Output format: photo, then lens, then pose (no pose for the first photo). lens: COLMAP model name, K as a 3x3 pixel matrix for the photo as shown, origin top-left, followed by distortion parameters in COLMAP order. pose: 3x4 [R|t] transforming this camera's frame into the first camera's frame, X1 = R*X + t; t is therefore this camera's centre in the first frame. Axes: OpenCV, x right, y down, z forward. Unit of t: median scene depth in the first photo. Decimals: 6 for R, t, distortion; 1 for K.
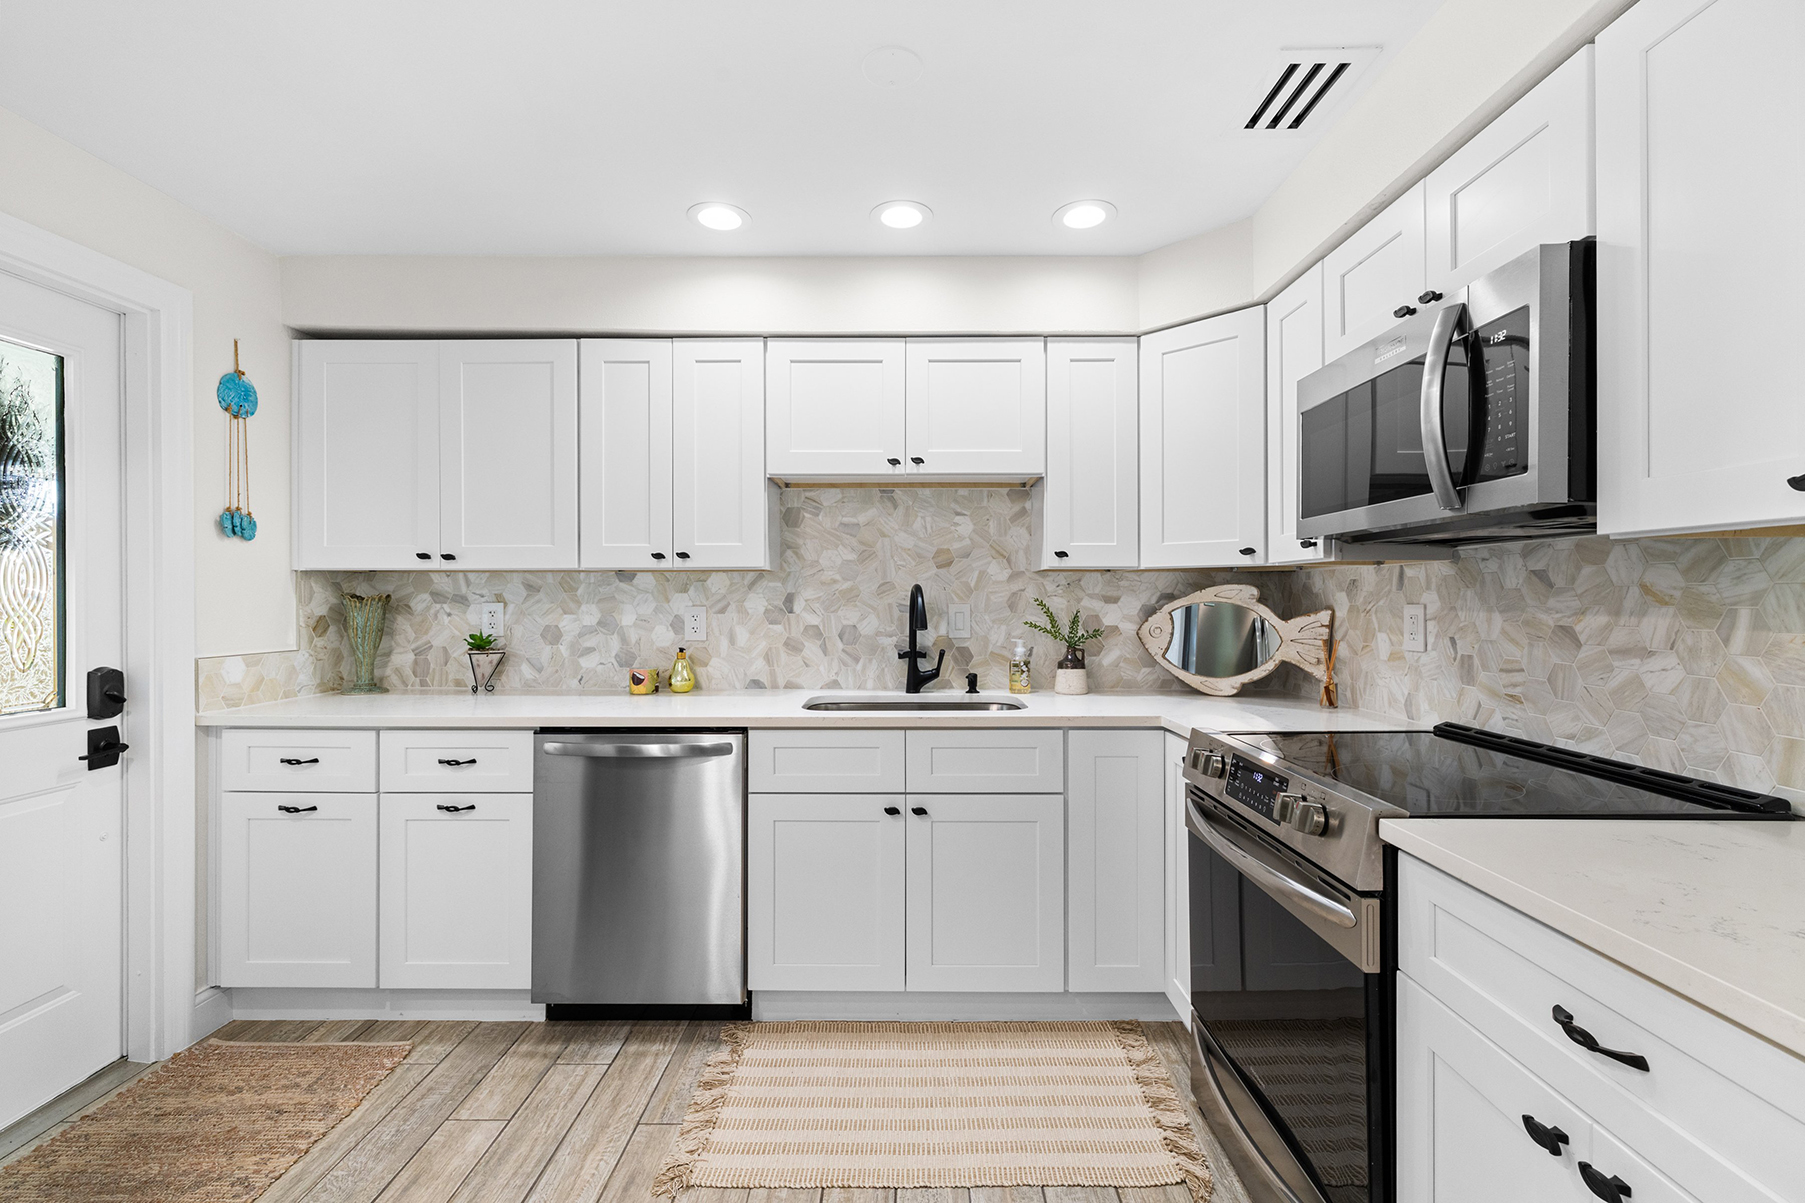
lens RADIAL K [[775.9, 0, 898.7], [0, 775.9, 593.6], [0, 0, 1]] dist [0.001758, 0.000584]
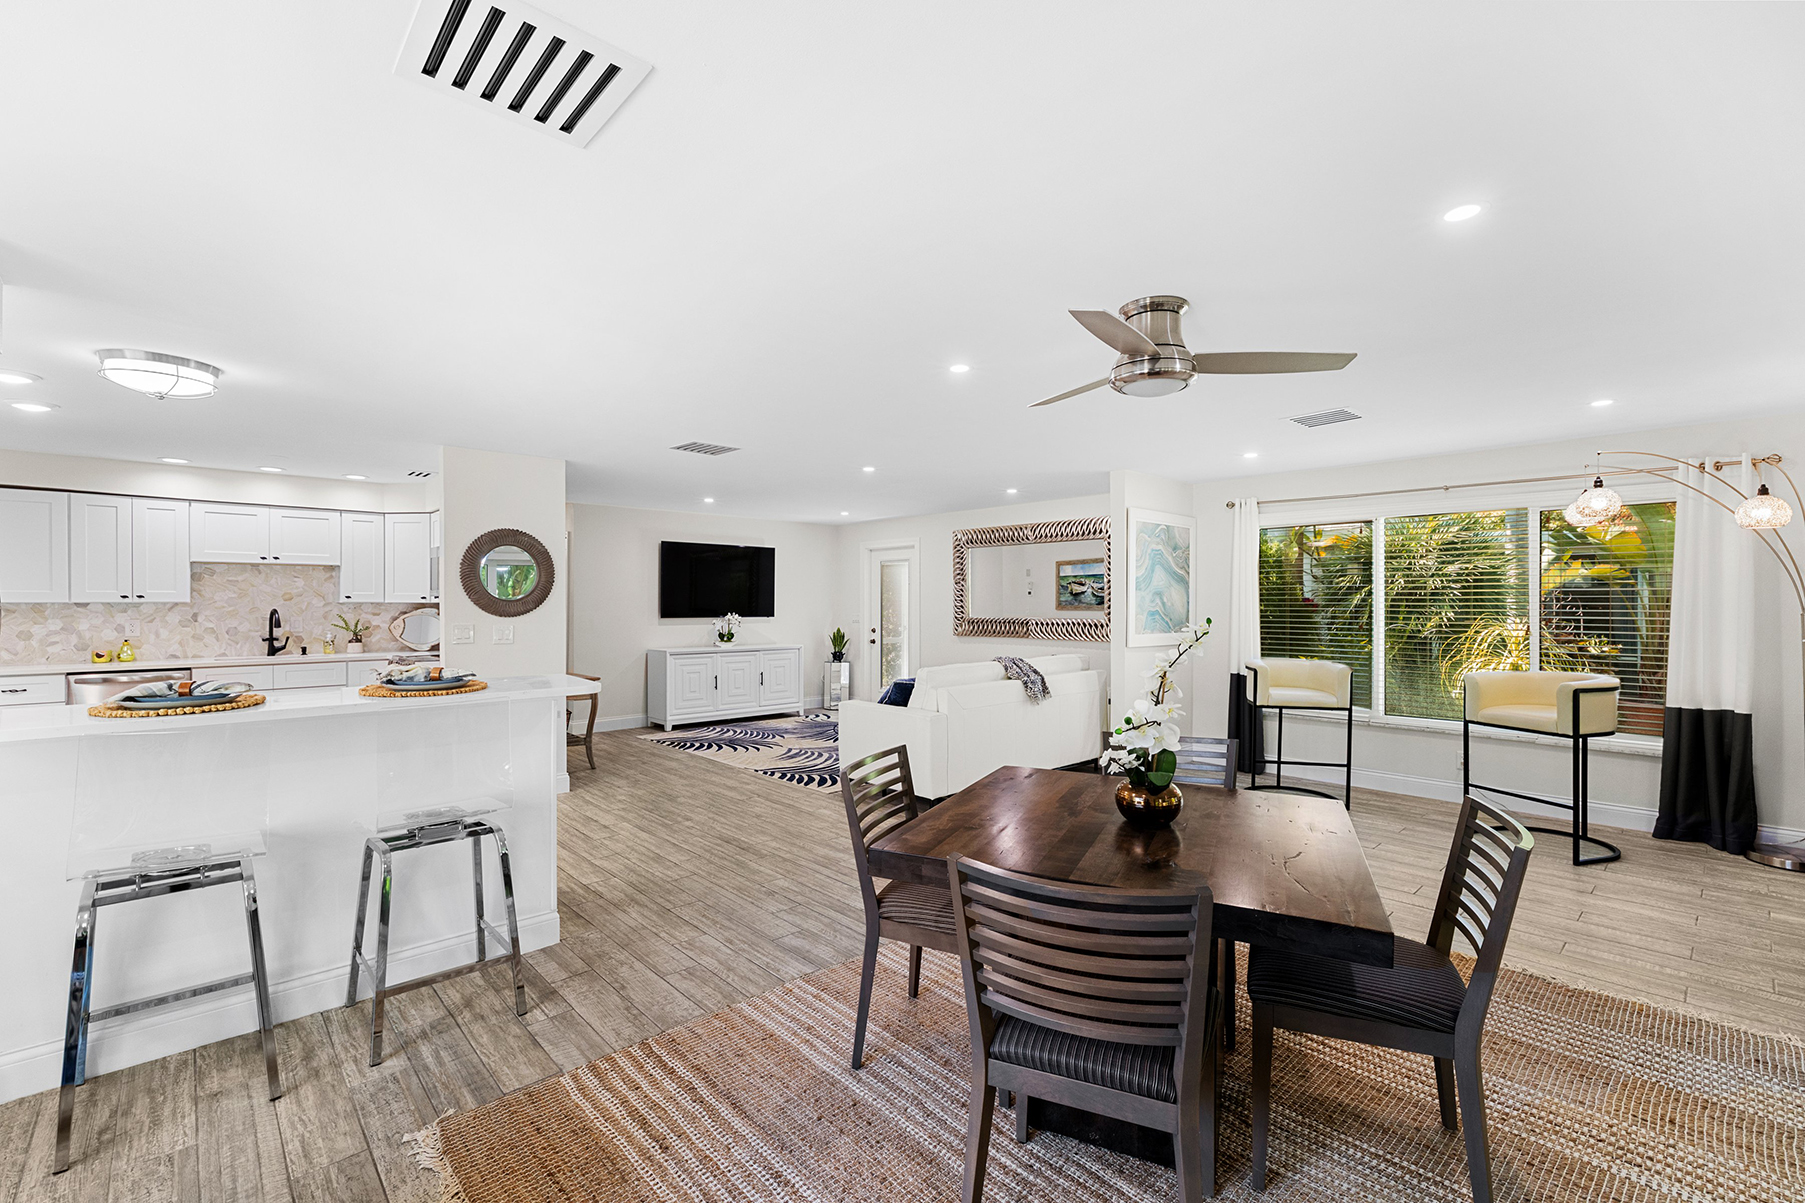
lens RADIAL K [[775.1, 0, 897.6], [0, 775.1, 601.7], [0, 0, 1]] dist [-0.000204, 0.001428]
pose [[0.723985, 0.001068, 0.689815, -0.221918], [-0.003575, 0.999991, 0.002204, -0.043667], [-0.689807, -0.004062, 0.723982, -1.927093]]
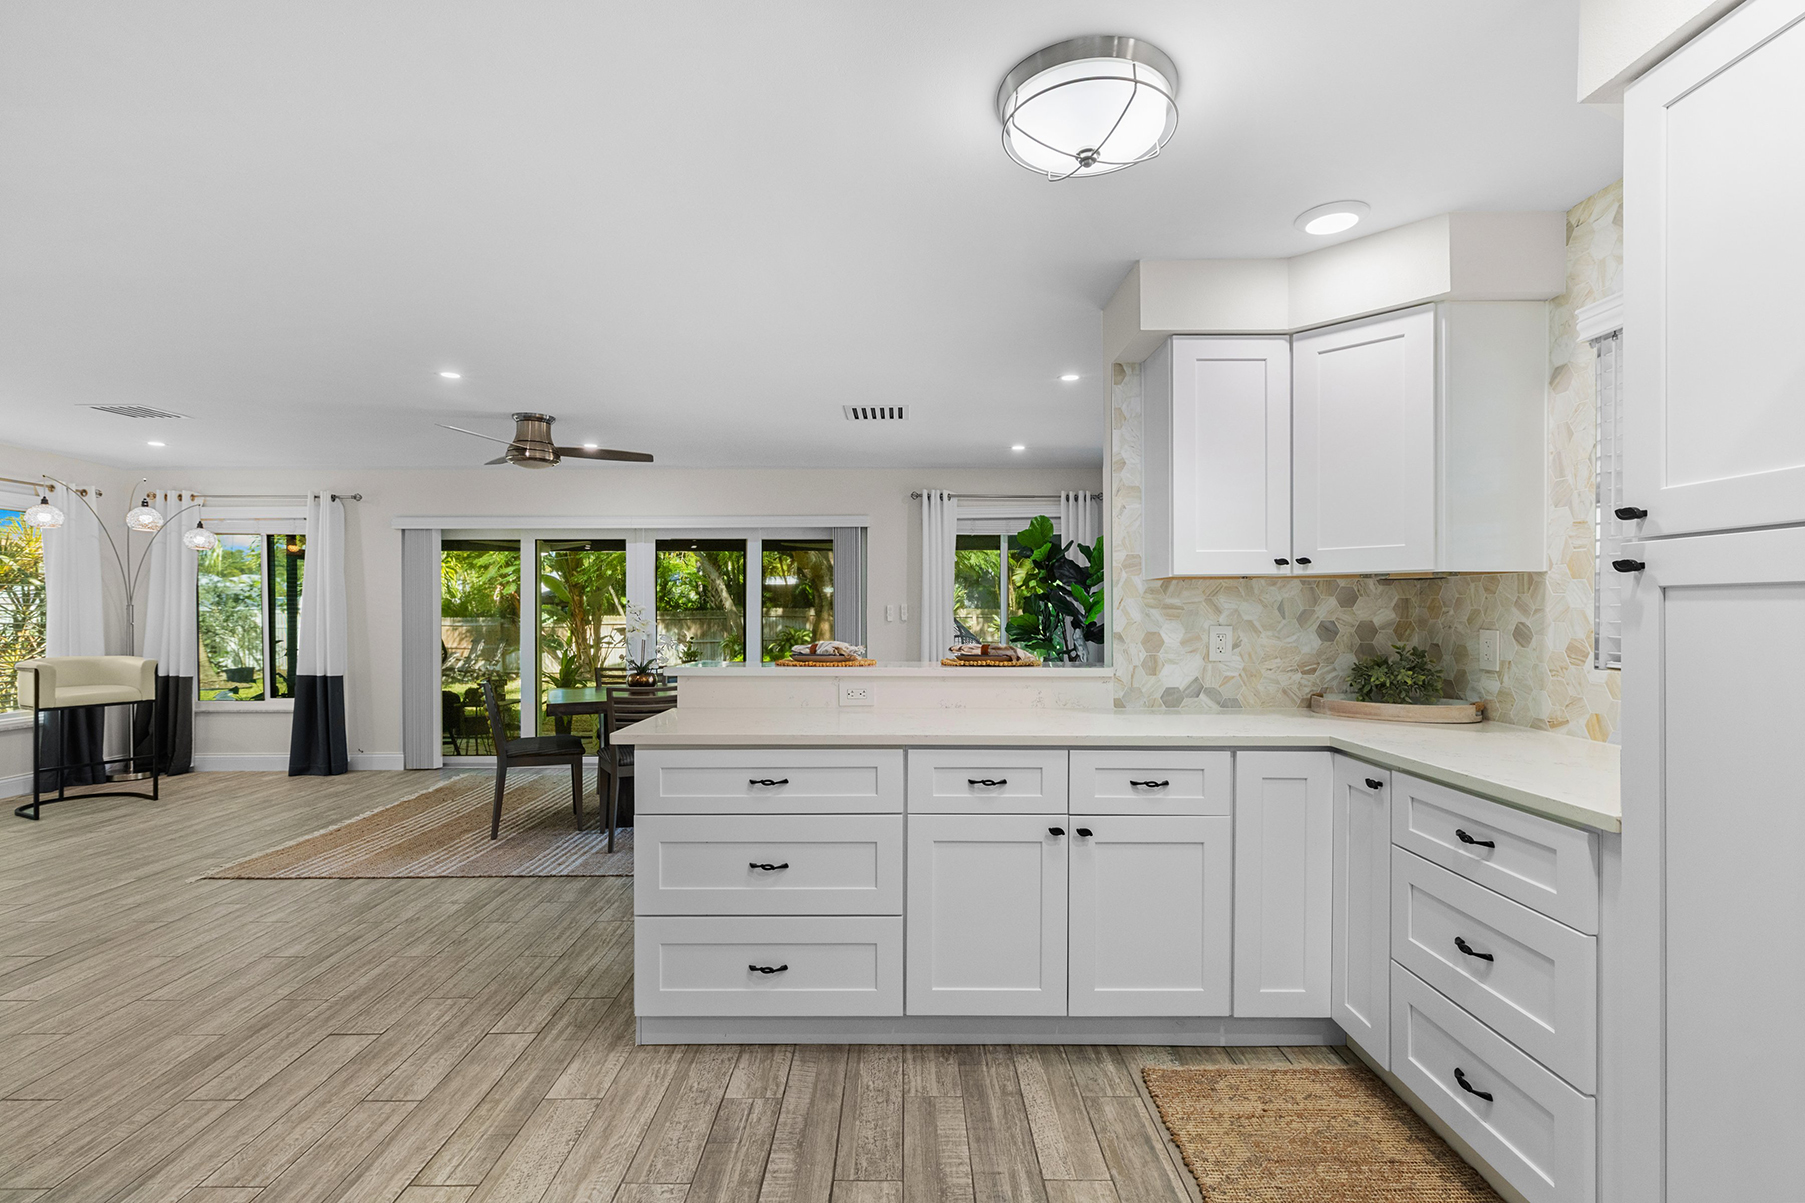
lens RADIAL K [[853.7, 0, 910.2], [0, 853.7, 612.2], [0, 0, 1]] dist [0.002507, -0.000168]
pose [[-0.999647, 0.002652, -0.026443, -0.061476], [0.002641, 0.999996, 0.000452, 0.000777], [0.026444, 0.000382, -0.999650, 0.374077]]
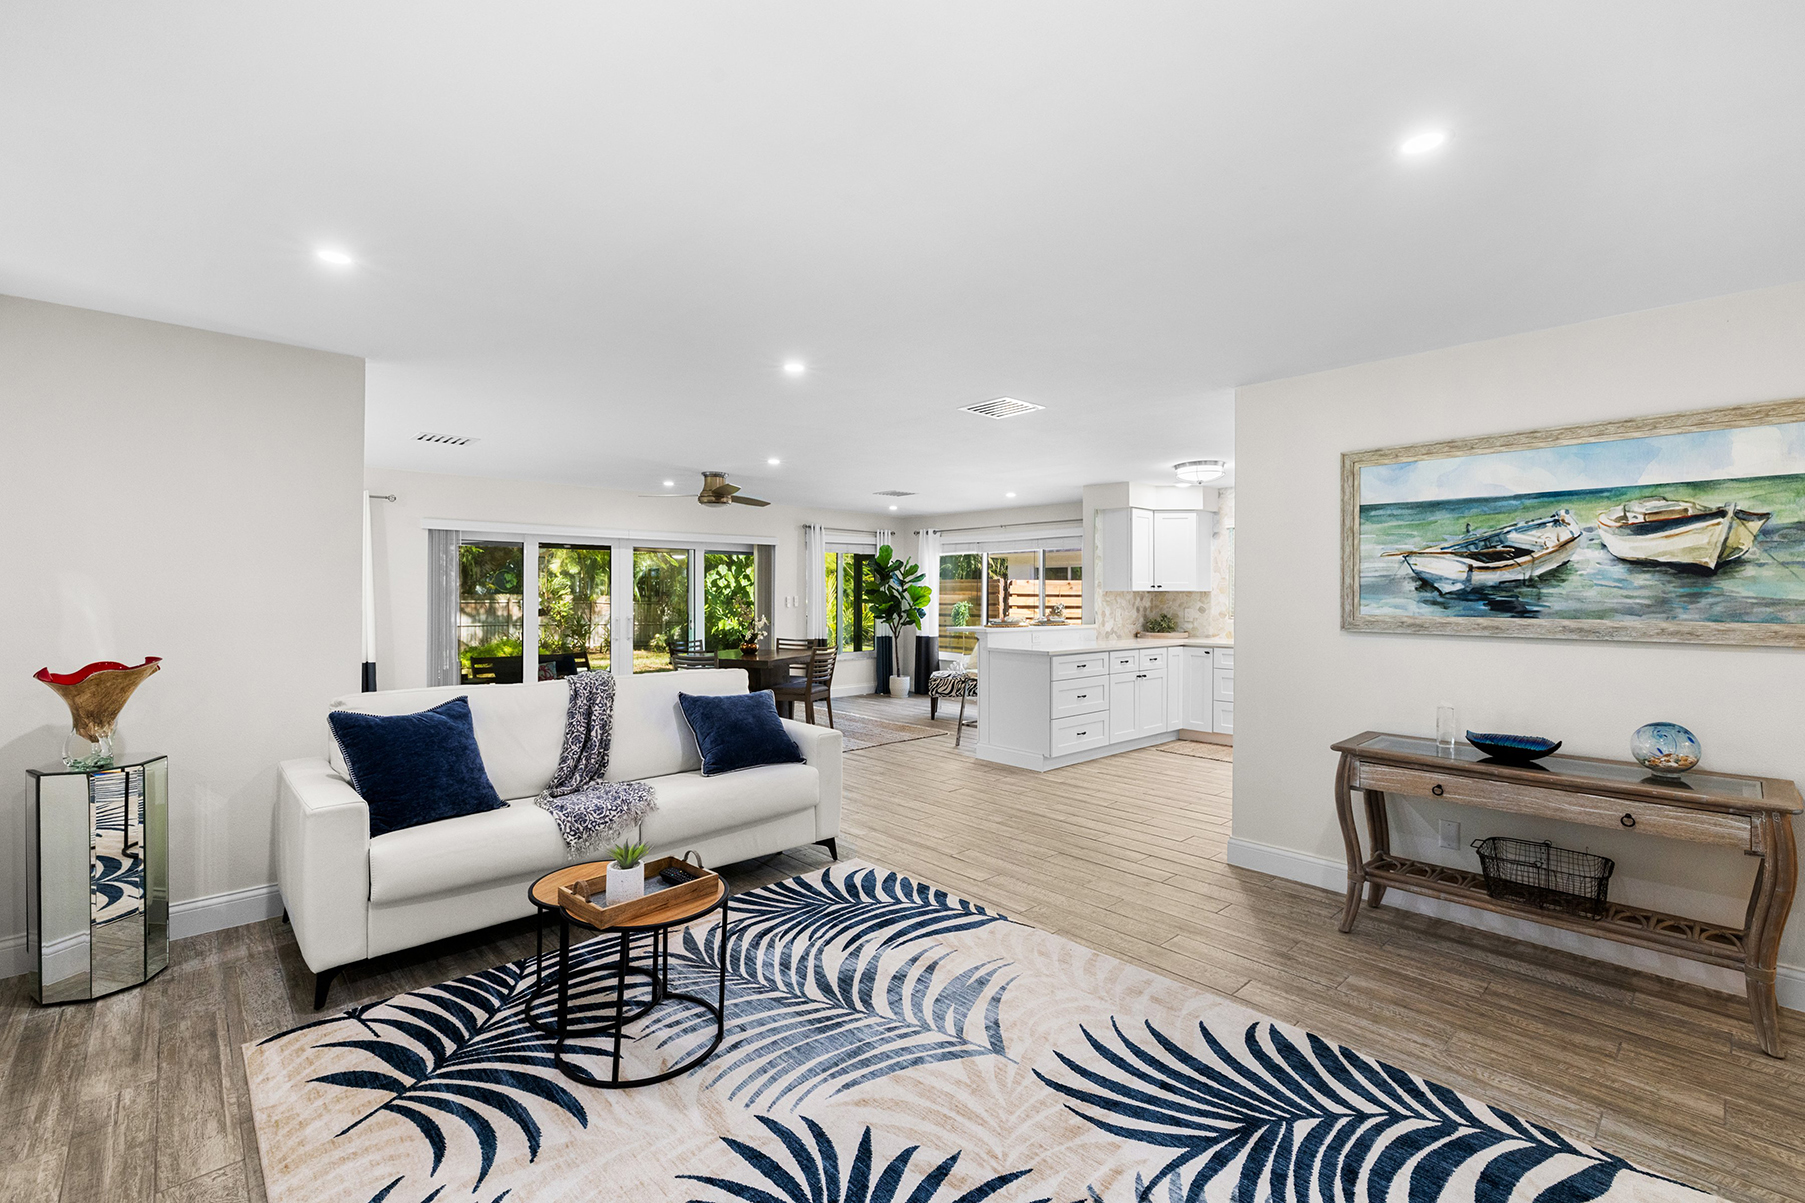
lens RADIAL K [[775.9, 0, 898.7], [0, 775.9, 593.6], [0, 0, 1]] dist [0.001758, 0.000584]
pose [[-0.721055, -0.000598, -0.692877, 1.958432], [-0.000085, 1.000000, -0.000775, -0.028922], [0.692877, -0.000500, -0.721055, 0.721724]]
